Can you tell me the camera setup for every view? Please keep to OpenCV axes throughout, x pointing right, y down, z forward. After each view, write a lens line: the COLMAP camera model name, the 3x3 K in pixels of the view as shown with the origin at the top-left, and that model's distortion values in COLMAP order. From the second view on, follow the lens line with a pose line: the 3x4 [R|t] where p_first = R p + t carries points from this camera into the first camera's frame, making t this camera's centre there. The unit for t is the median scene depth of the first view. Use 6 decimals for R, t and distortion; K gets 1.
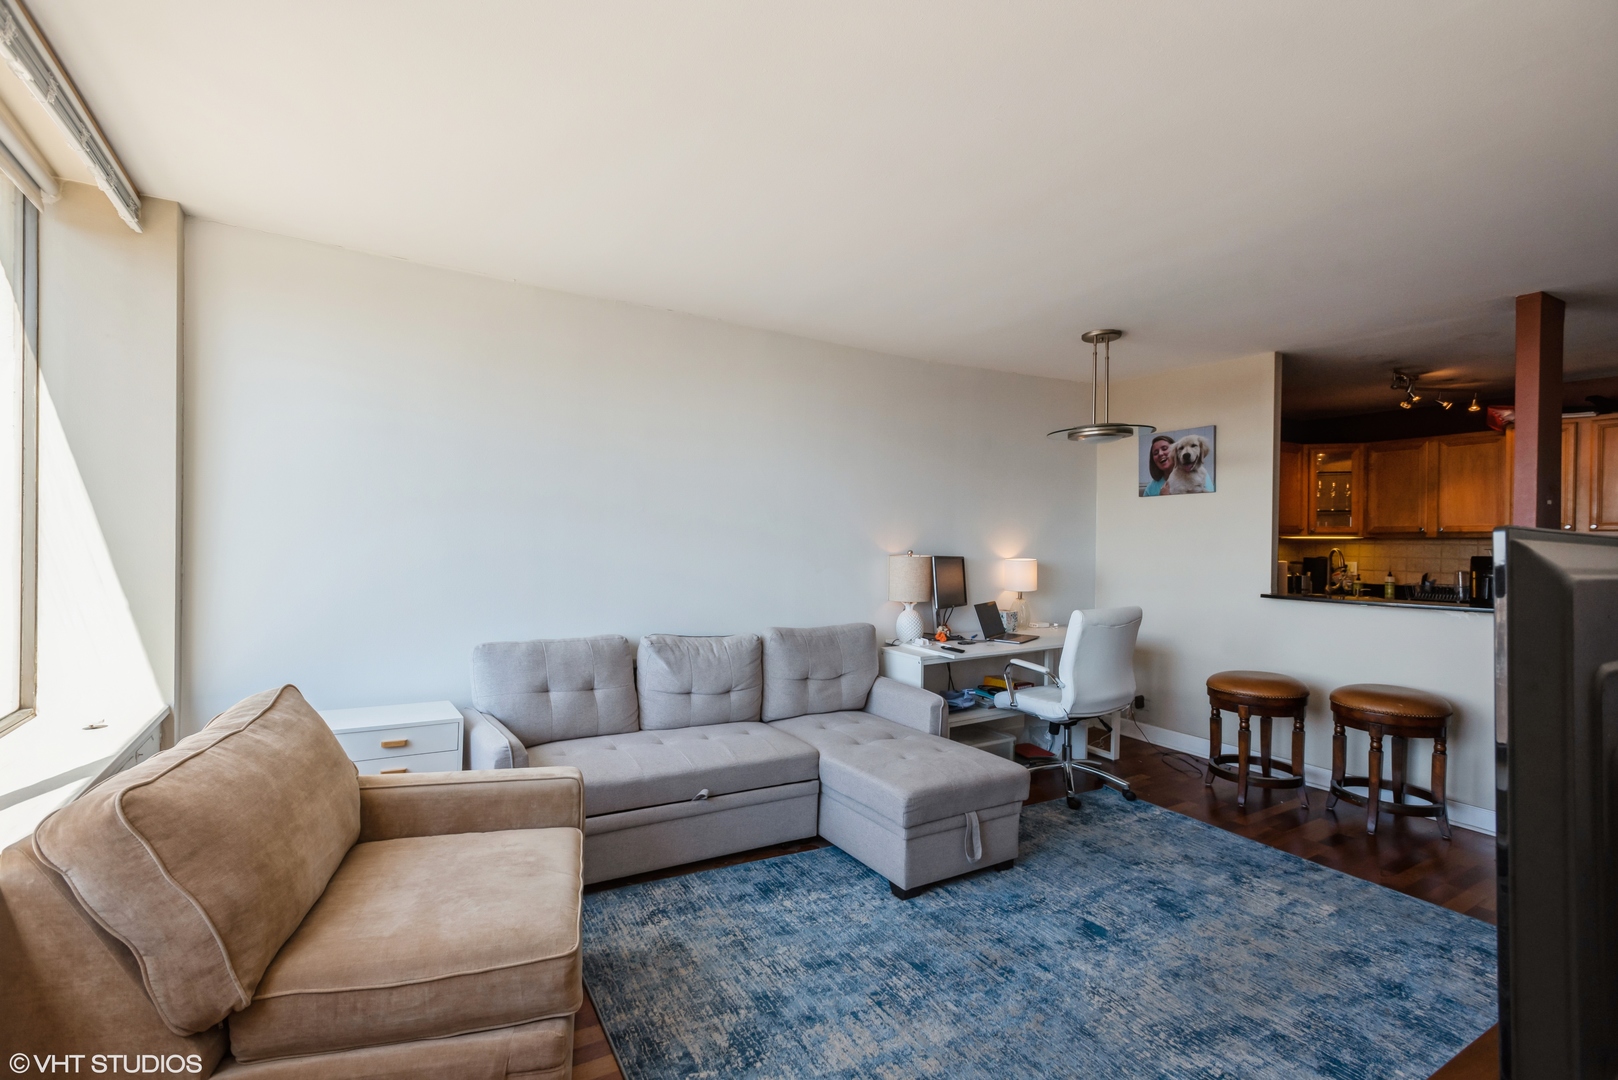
lens RADIAL K [[753.4, 0, 807.9], [0, 753.4, 547.5], [0, 0, 1]] dist [0.010644, -0.000848]
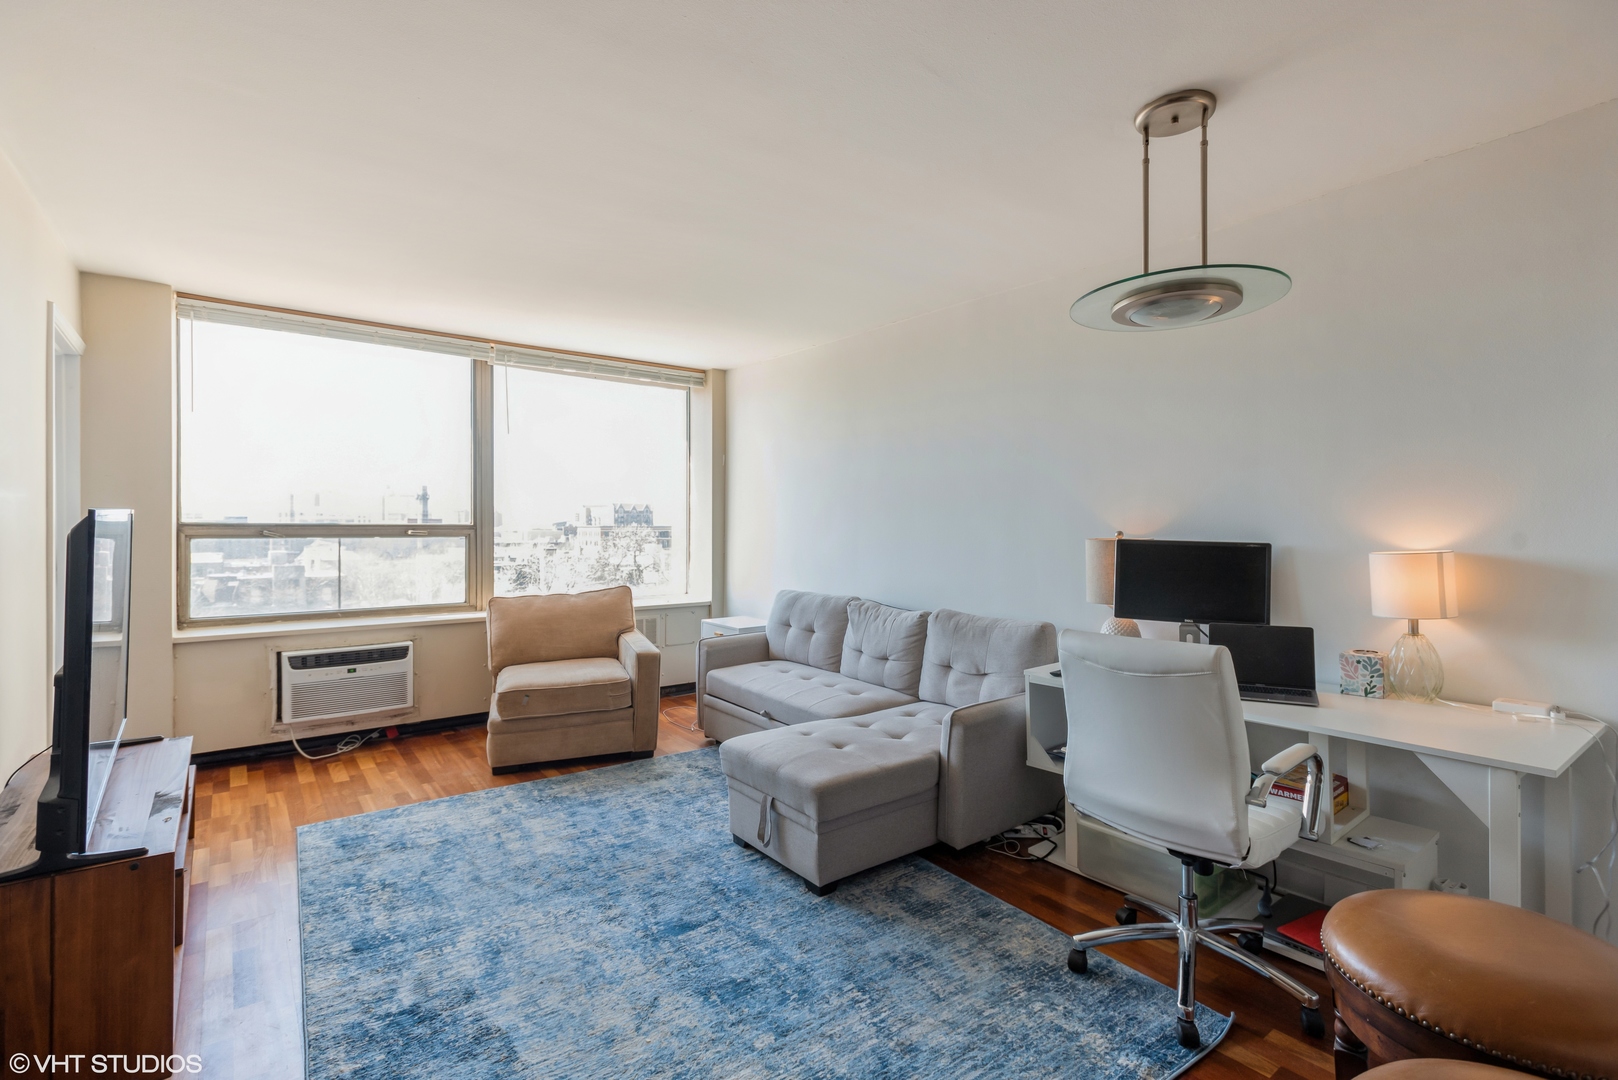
lens RADIAL K [[749.0, 0, 806.6], [0, 749.0, 532.0], [0, 0, 1]] dist [0.019037, -0.010446]
pose [[0.102775, -0.003682, -0.994698, 0.738645], [-0.010963, 0.999928, -0.004834, 0.010412], [0.994644, 0.011402, 0.102728, 0.591015]]
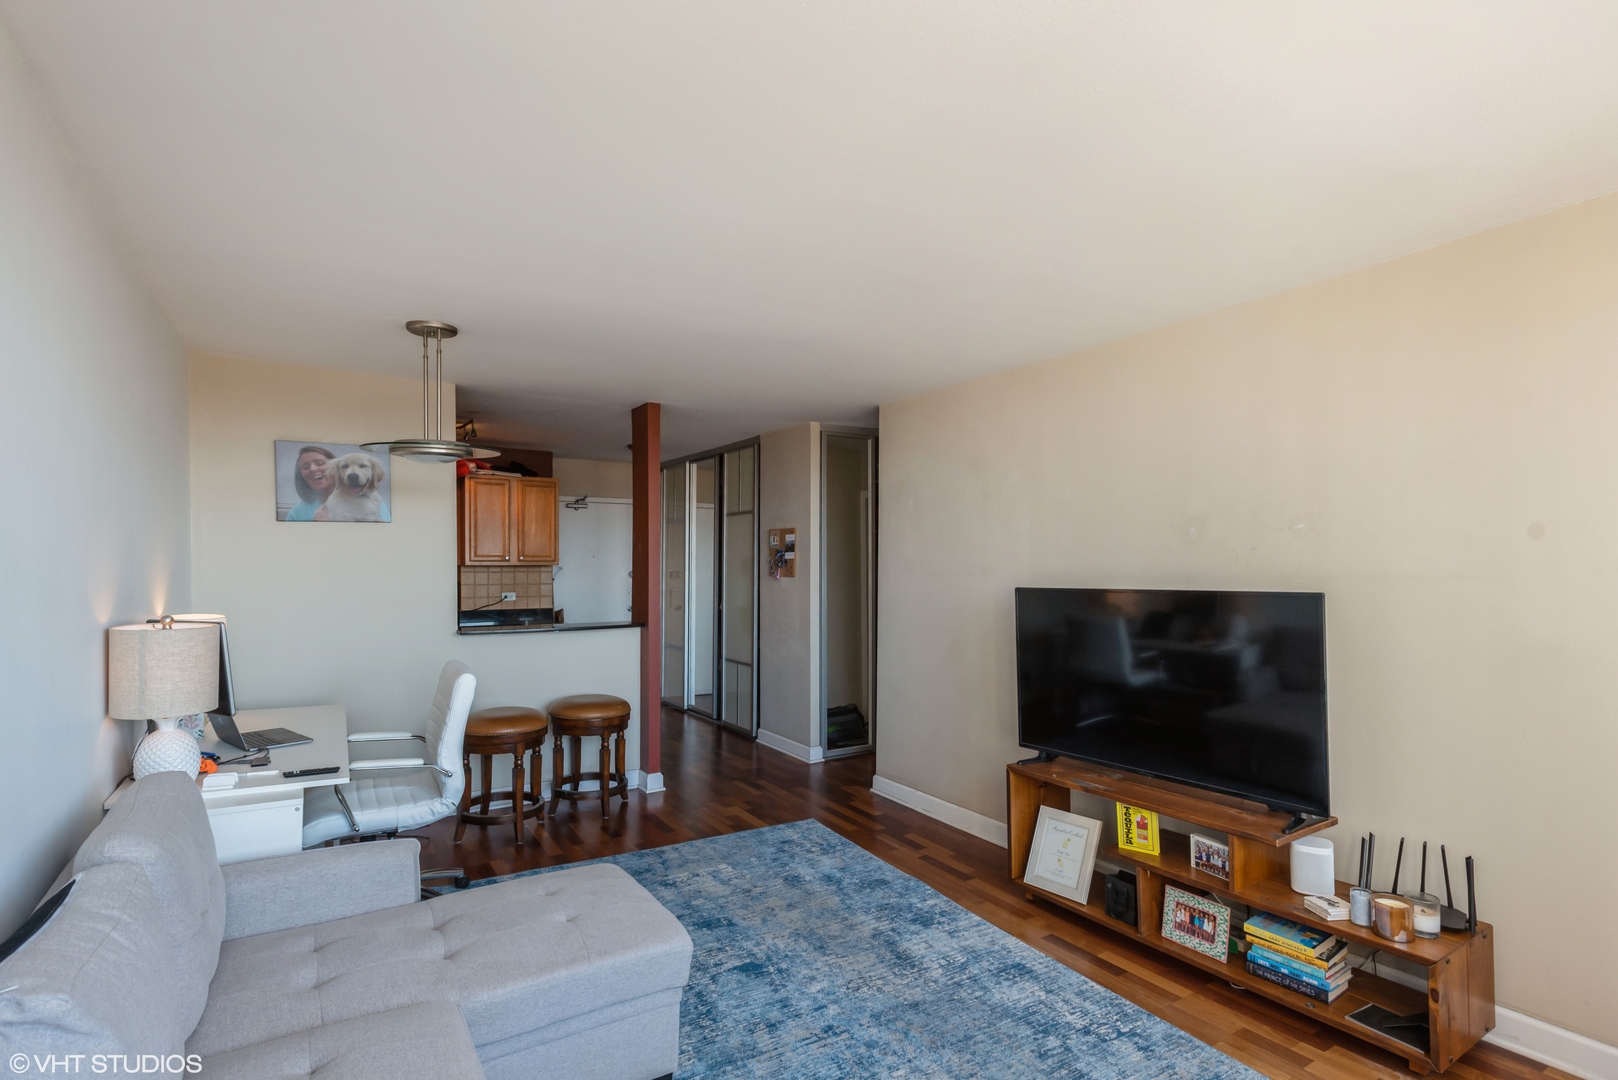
lens RADIAL K [[784.1, 0, 793.6], [0, 784.1, 569.2], [0, 0, 1]] dist [0.003604, 0.000149]
pose [[-0.002824, -0.020827, 0.999779, -0.380290], [0.008059, 0.999750, 0.020849, -0.033667], [-0.999964, 0.008117, -0.002655, 0.525508]]
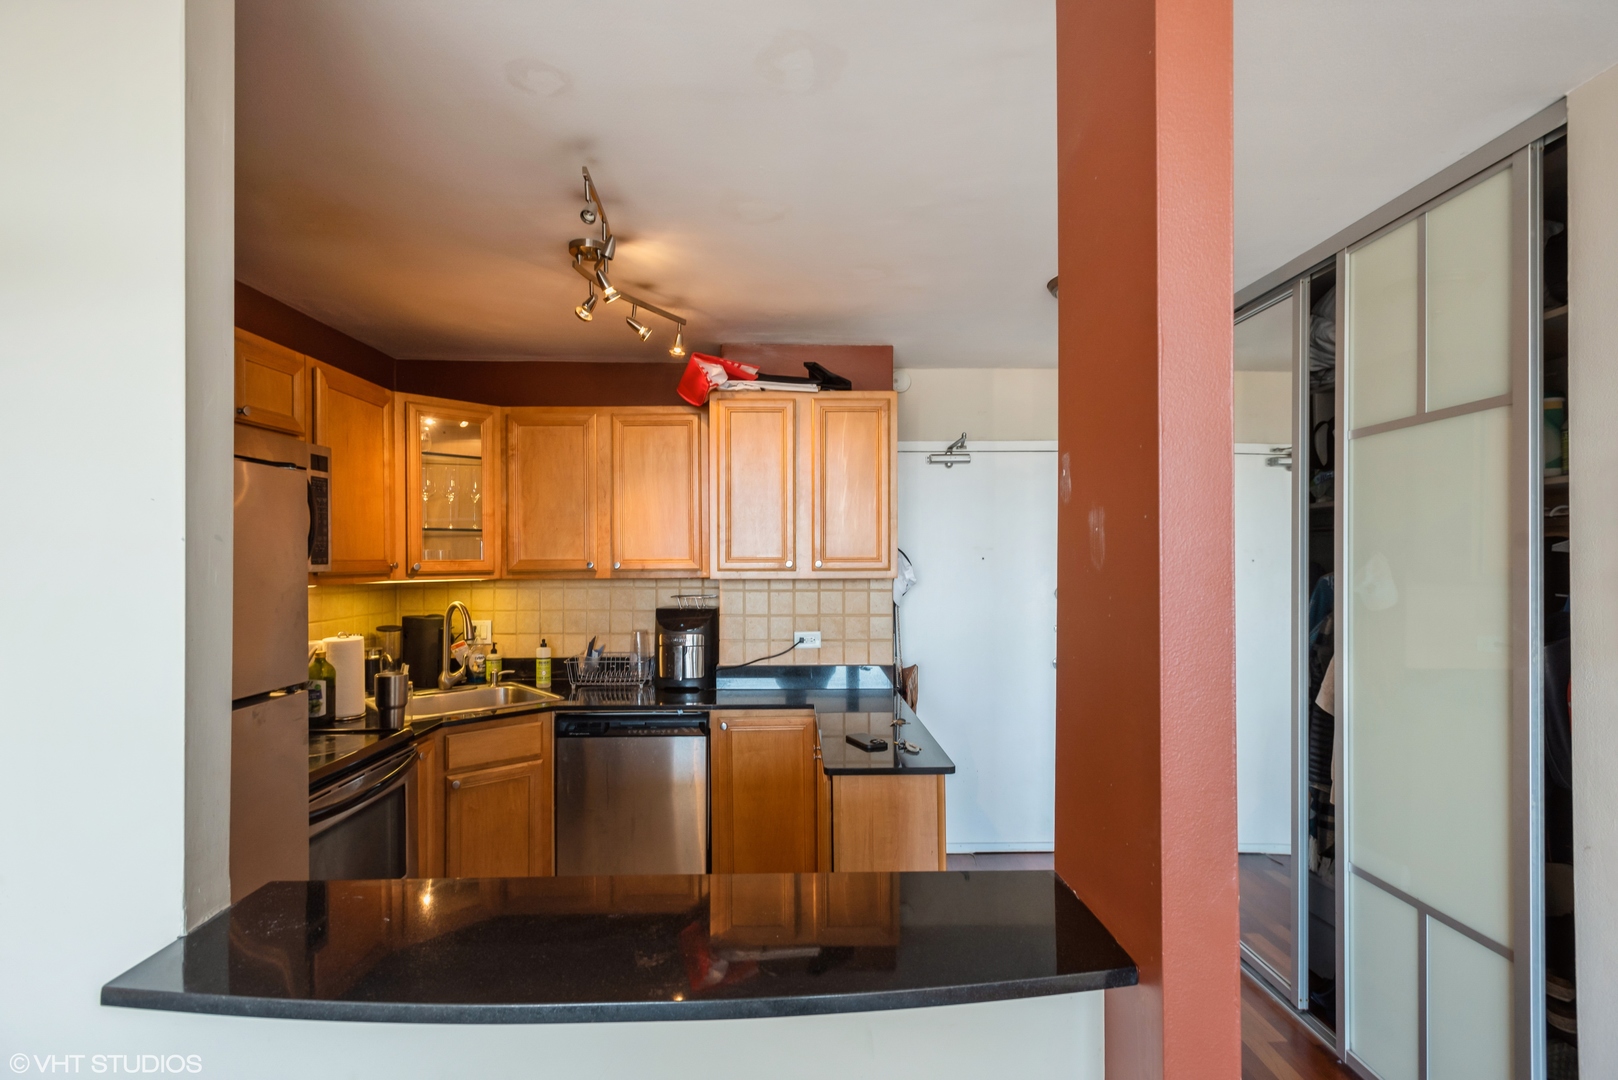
lens RADIAL K [[758.6, 0, 803.4], [0, 758.6, 552.3], [0, 0, 1]] dist [0.010745, -0.000083]
pose [[0.505549, -0.005850, 0.862778, 0.484124], [0.016275, 0.999864, -0.002757, -0.036203], [-0.862645, 0.015435, 0.505575, 0.699914]]
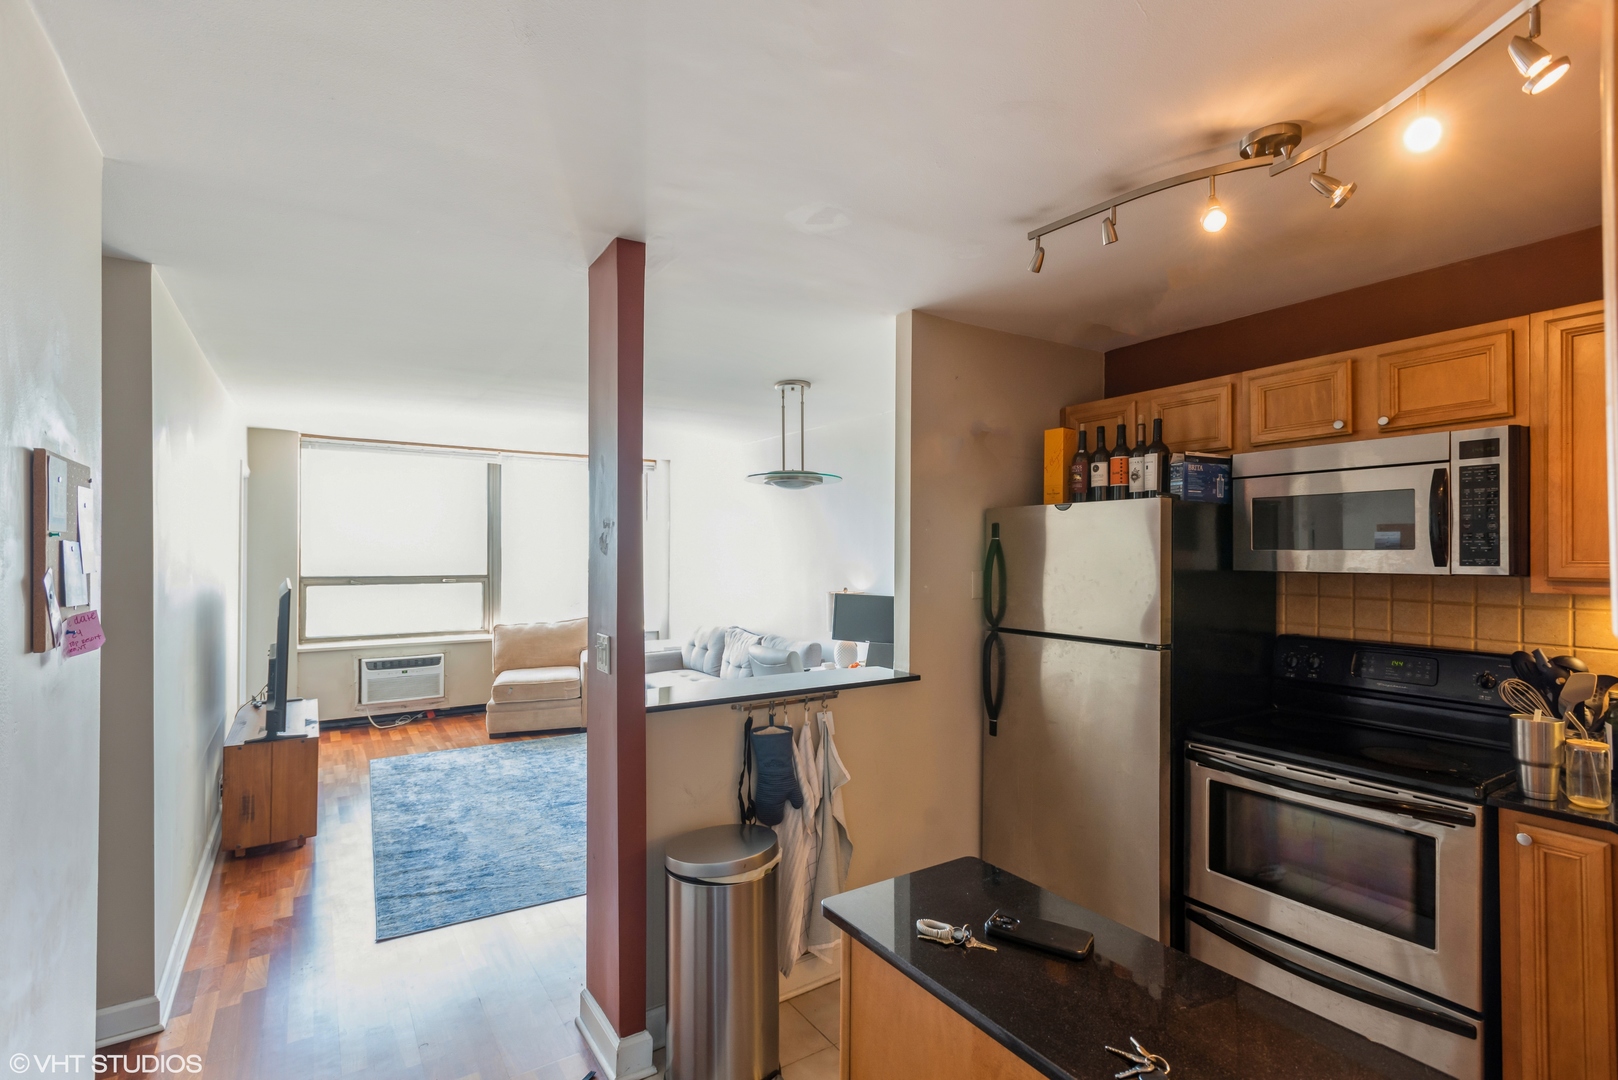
lens RADIAL K [[753.4, 0, 807.9], [0, 753.4, 547.5], [0, 0, 1]] dist [0.010644, -0.000848]
pose [[0.031652, -0.018970, -0.999319, 1.199395], [-0.011307, 0.999749, -0.019337, -0.032570], [0.999435, 0.011911, 0.031430, 0.836906]]
